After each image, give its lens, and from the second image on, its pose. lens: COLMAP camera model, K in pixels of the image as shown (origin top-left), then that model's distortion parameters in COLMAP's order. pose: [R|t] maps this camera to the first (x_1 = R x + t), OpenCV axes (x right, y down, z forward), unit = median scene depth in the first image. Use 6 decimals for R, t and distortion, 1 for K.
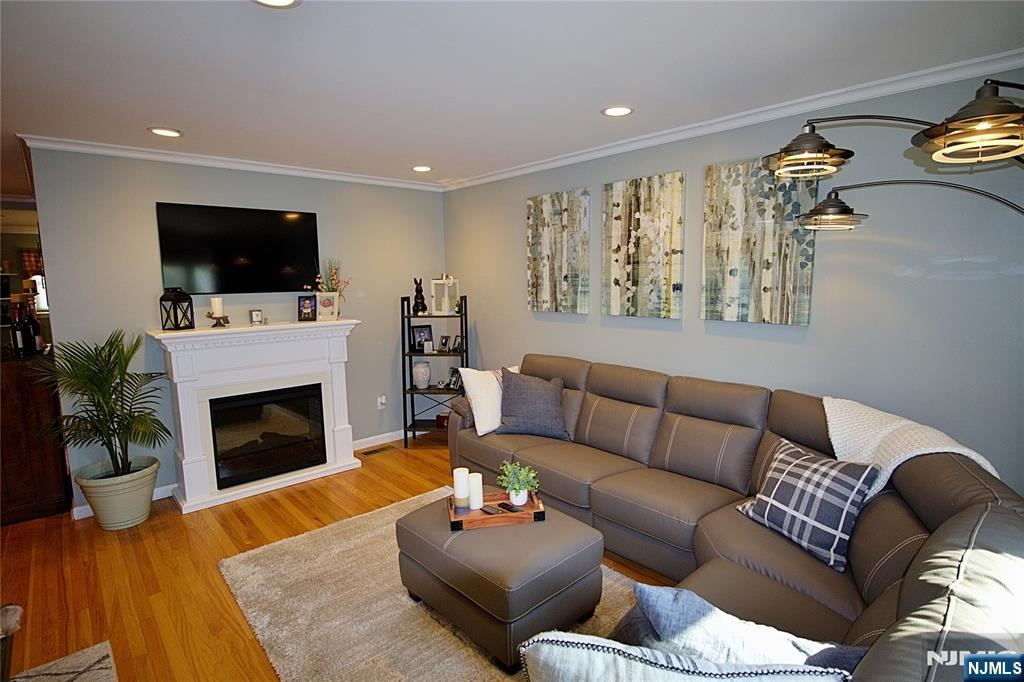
lens RADIAL K [[520.0, 0, 511.8], [0, 520.0, 340.6], [0, 0, 1]] dist [-0.026789, 0.001737]
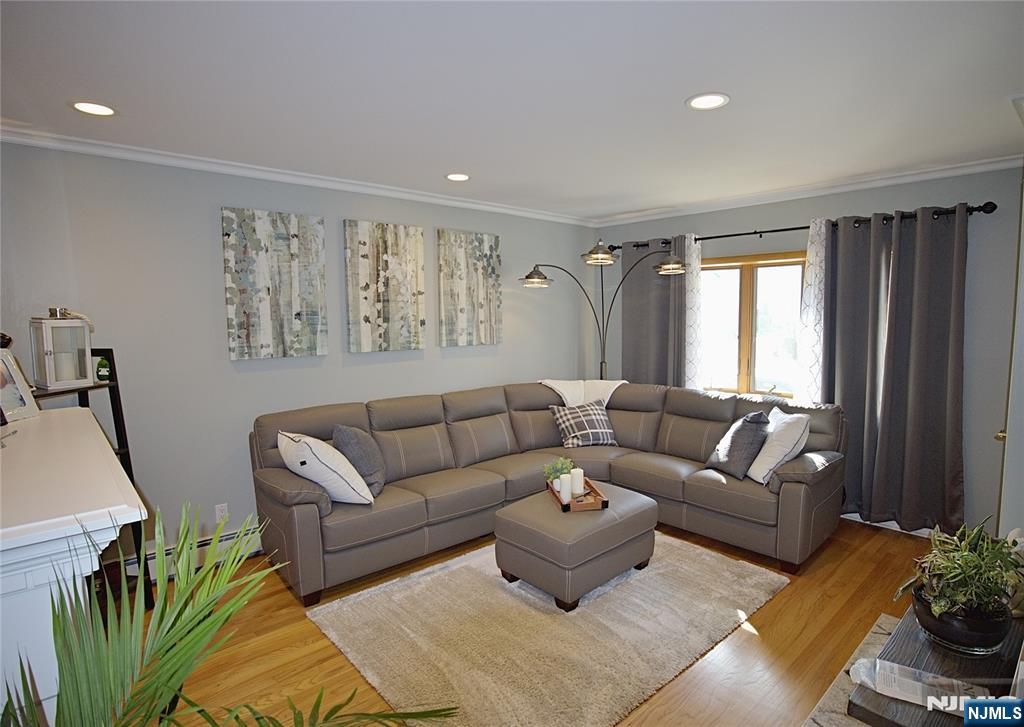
lens RADIAL K [[547.8, 0, 512.3], [0, 547.8, 362.7], [0, 0, 1]] dist [-0.005464, 0.000172]
pose [[0.016354, -0.081173, 0.996566, -0.899758], [0.130971, 0.988285, 0.078349, -0.078871], [-0.991251, 0.129239, 0.026794, 0.731138]]
